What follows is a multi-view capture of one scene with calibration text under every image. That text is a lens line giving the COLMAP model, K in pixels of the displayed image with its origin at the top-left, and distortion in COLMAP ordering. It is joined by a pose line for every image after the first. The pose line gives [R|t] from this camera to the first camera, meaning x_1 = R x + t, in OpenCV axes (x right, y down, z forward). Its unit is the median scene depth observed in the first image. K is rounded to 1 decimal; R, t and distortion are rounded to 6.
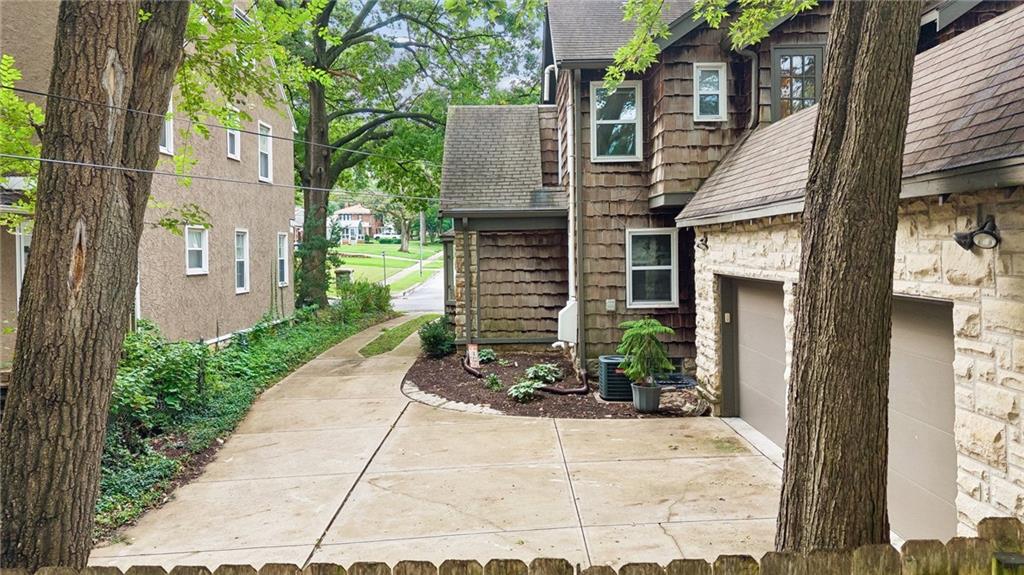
lens RADIAL K [[683.6, 0, 518.8], [0, 683.6, 303.0], [0, 0, 1]] dist [0.021547, -0.005810]
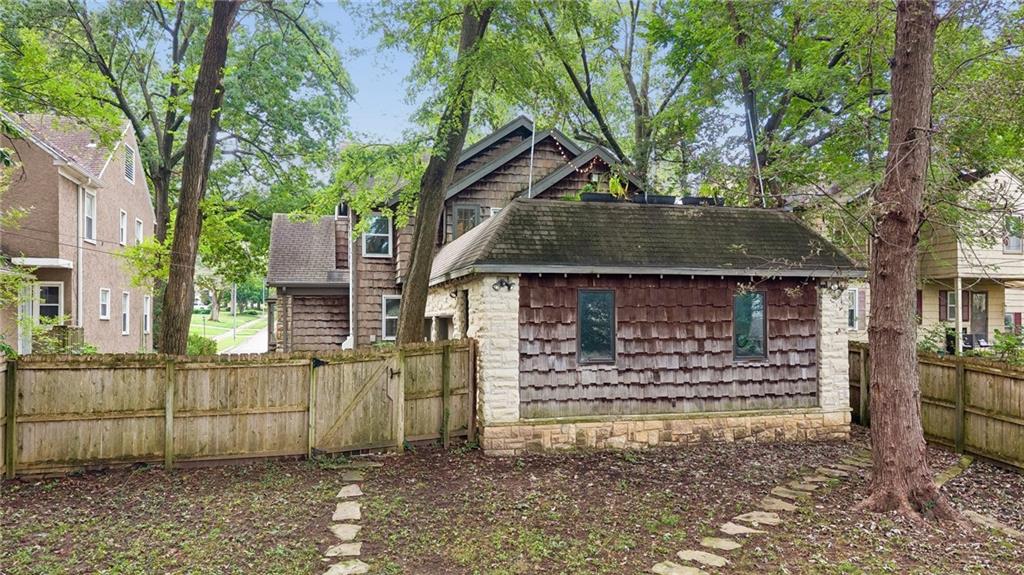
lens RADIAL K [[683.6, 0, 518.8], [0, 683.6, 303.0], [0, 0, 1]] dist [0.021547, -0.005810]
pose [[0.964862, 0.015091, 0.262322, 0.030228], [0.013918, 0.994012, -0.108378, 0.092750], [-0.262387, 0.108221, 0.958875, -0.670993]]
